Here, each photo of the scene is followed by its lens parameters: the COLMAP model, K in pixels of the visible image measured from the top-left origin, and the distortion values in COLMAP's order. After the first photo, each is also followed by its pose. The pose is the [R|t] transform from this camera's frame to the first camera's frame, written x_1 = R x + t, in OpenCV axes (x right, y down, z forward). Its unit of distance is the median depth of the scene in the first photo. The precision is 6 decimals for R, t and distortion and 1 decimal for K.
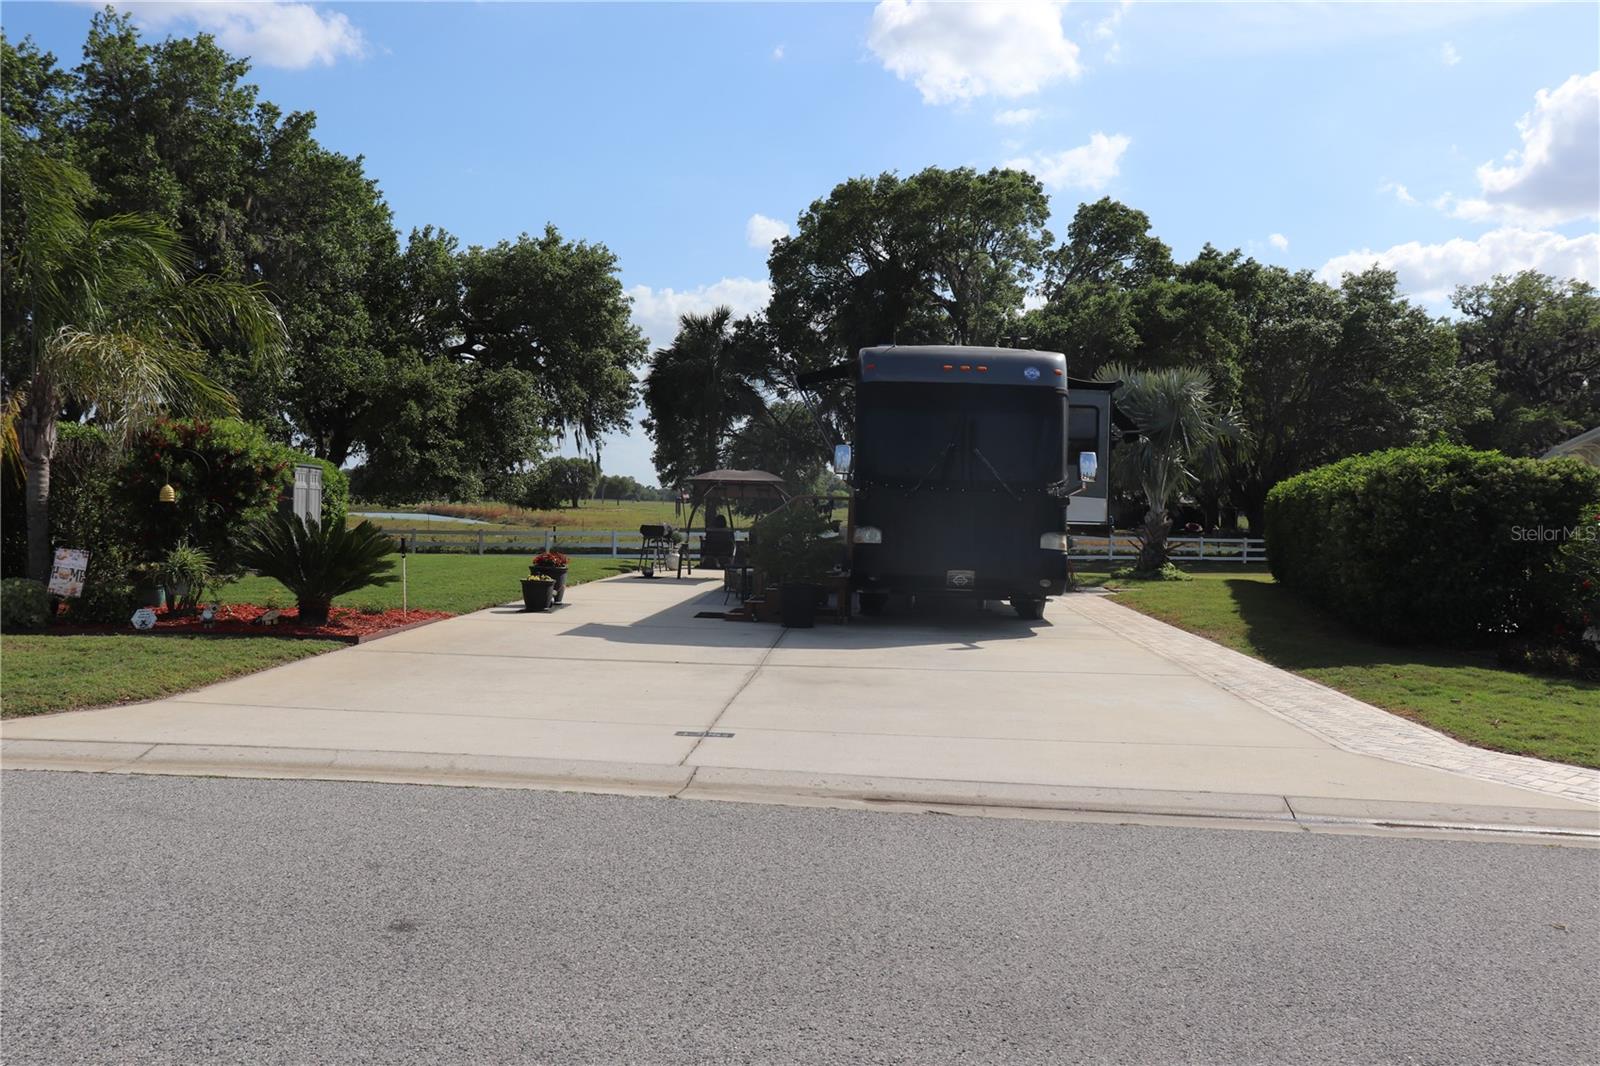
lens RADIAL K [[1353.9, 0, 795.0], [0, 1353.9, 531.4], [0, 0, 1]] dist [0.007460, 0.002193]
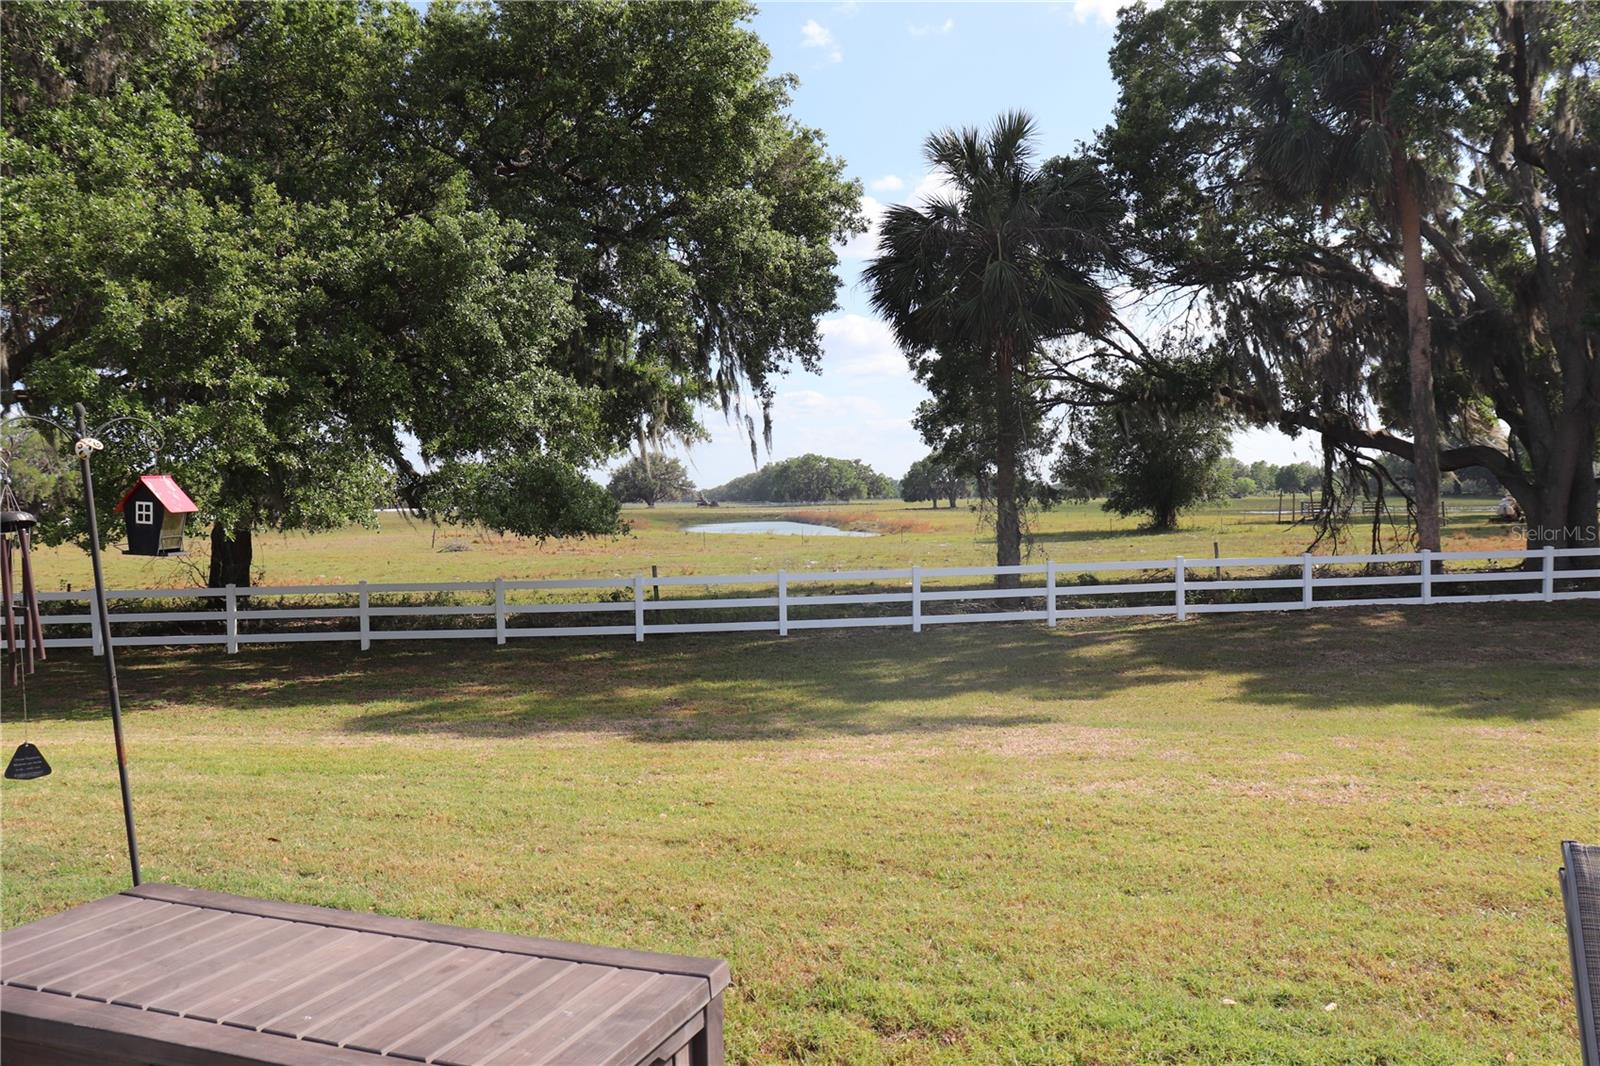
lens RADIAL K [[1328.4, 0, 805.5], [0, 1328.4, 527.3], [0, 0, 1]] dist [-0.172985, 0.161941]
pose [[0.955428, -0.036382, -0.292972, 0.010376], [0.036250, 0.999325, -0.005881, -0.011507], [0.292989, -0.005002, 0.956103, 0.516254]]
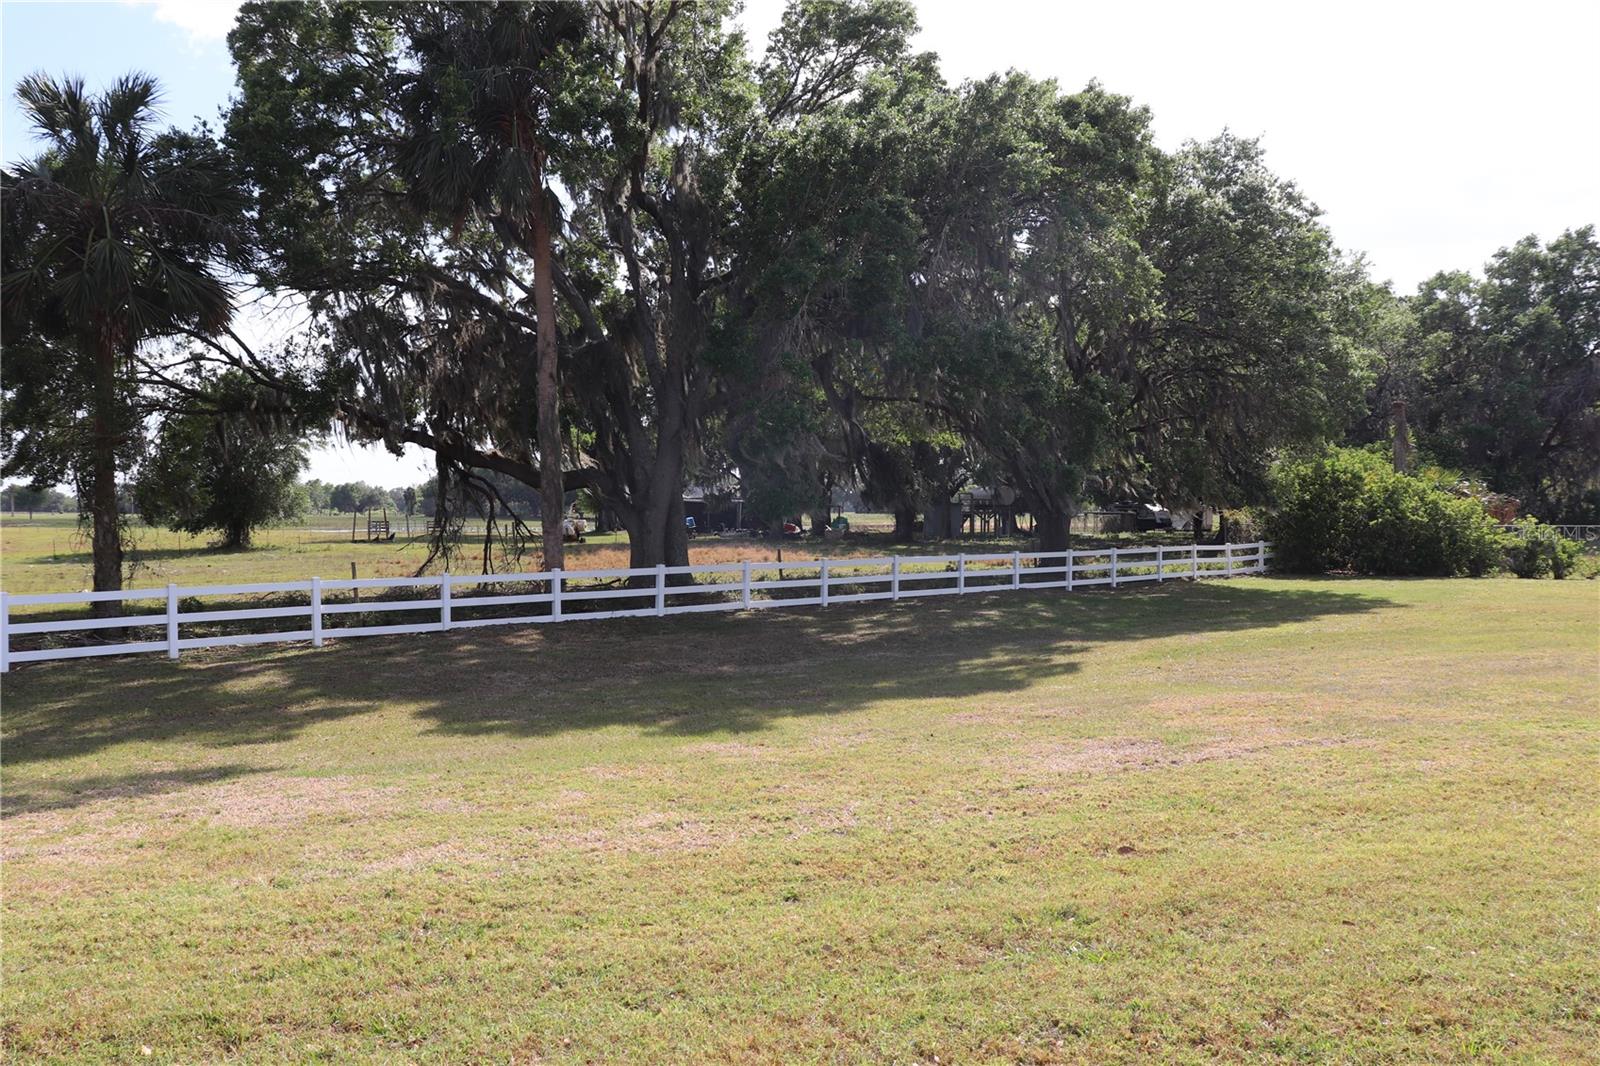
lens RADIAL K [[1328.4, 0, 801.9], [0, 1328.4, 534.0], [0, 0, 1]] dist [-0.172985, 0.161941]
pose [[0.921063, -0.032569, 0.388048, -0.014237], [0.031434, 0.999463, 0.009274, -0.012404], [-0.388142, 0.003656, 0.921592, 0.537543]]
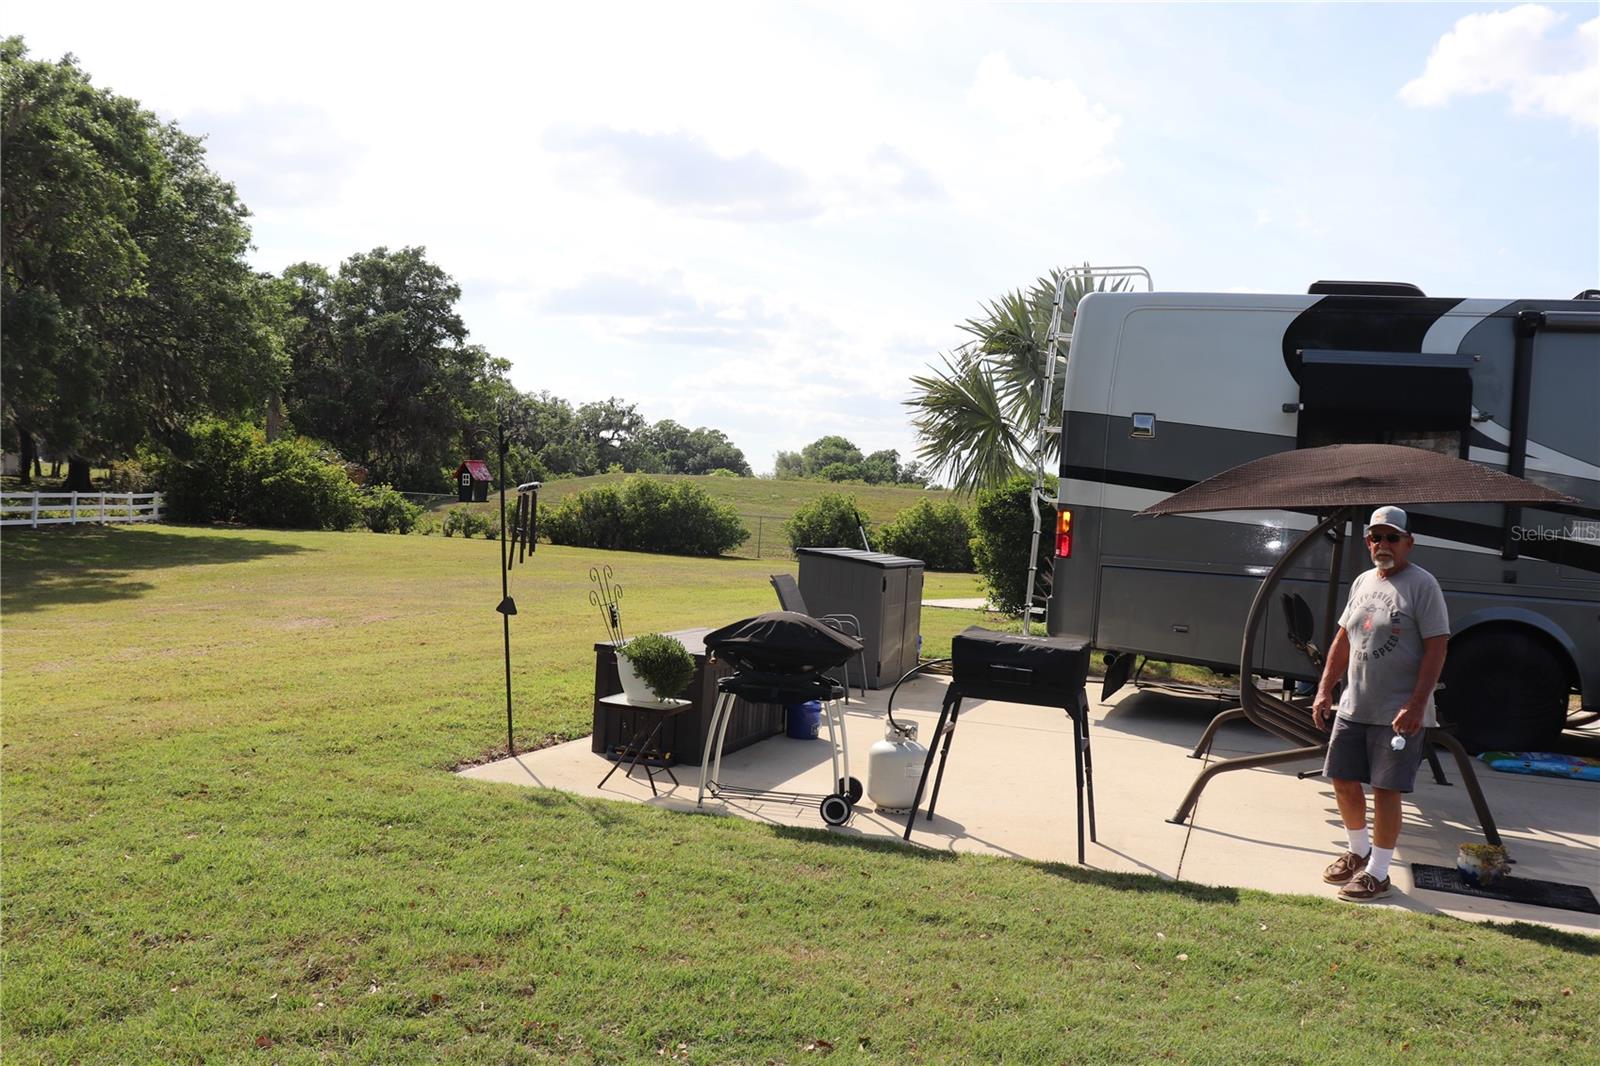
lens RADIAL K [[1328.4, 0, 796.1], [0, 1328.4, 528.6], [0, 0, 1]] dist [-0.172985, 0.161941]
pose [[0.287258, -0.021353, 0.957615, -0.150055], [-0.041131, 0.998554, 0.034604, -0.014801], [-0.956970, -0.049327, 0.285965, 0.501326]]
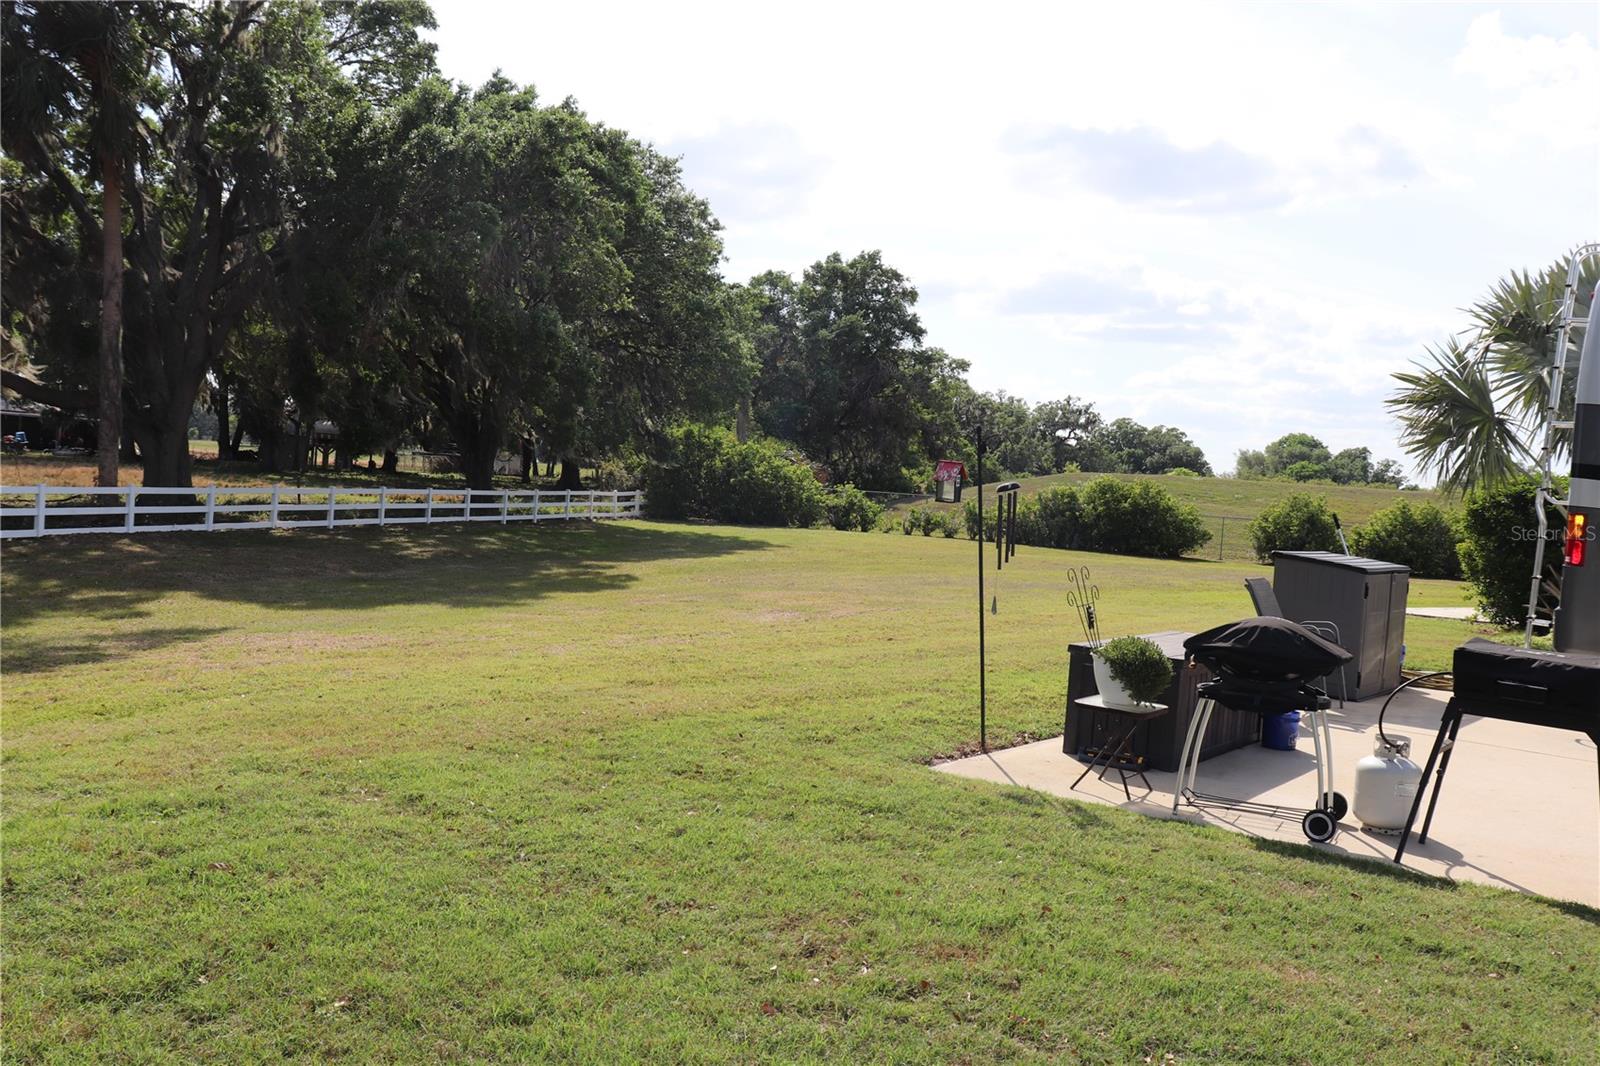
lens RADIAL K [[1328.4, 0, 798.4], [0, 1328.4, 528.1], [0, 0, 1]] dist [-0.172985, 0.161941]
pose [[0.589521, -0.017394, 0.807565, -0.151532], [-0.036645, 0.998163, 0.048250, -0.014844], [-0.806921, -0.058038, 0.587801, 0.502982]]
